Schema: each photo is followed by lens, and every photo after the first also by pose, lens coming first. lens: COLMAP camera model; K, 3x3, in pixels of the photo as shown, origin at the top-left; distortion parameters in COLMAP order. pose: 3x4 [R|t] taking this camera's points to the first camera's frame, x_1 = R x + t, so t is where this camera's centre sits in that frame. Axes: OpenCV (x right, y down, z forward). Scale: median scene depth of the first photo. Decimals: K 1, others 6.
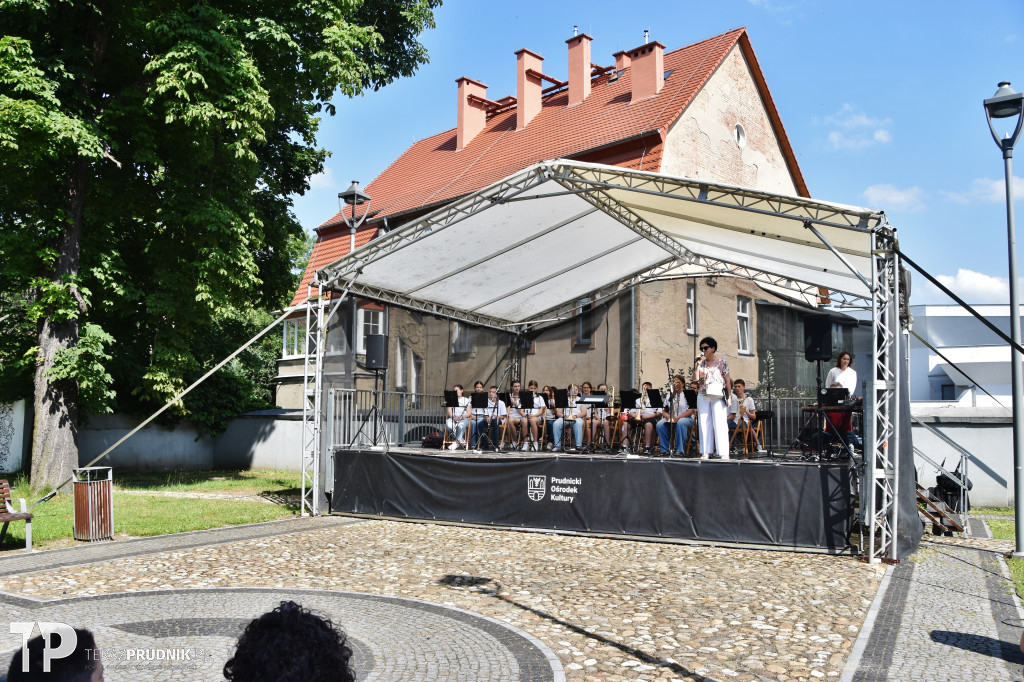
lens RADIAL K [[815.9, 0, 512.0], [0, 815.9, 341.0], [0, 0, 1]] dist [-0.152164, 0.129627]
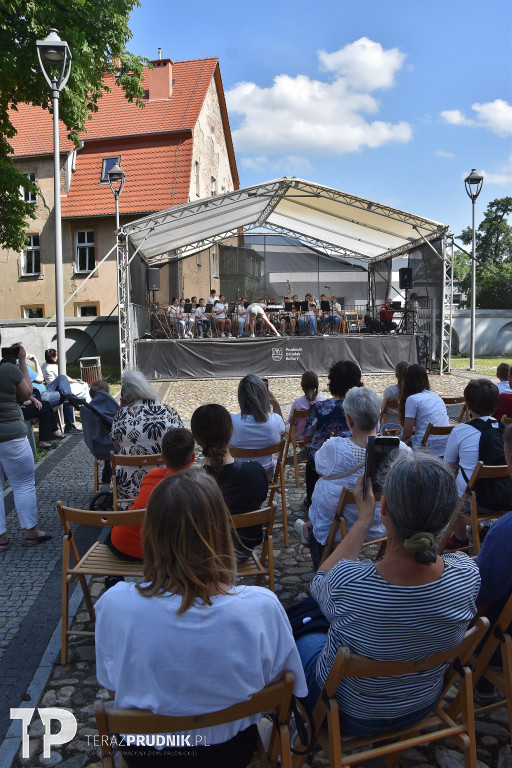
lens RADIAL K [[611.9, 0, 262.6], [0, 611.9, 396.0], [0, 0, 1]] dist [-0.152164, 0.129627]
pose [[0.823716, -0.095804, 0.558850, -0.793644], [-0.028895, 0.977248, 0.210120, -0.023338], [-0.566265, -0.189227, 0.802207, -0.146379]]
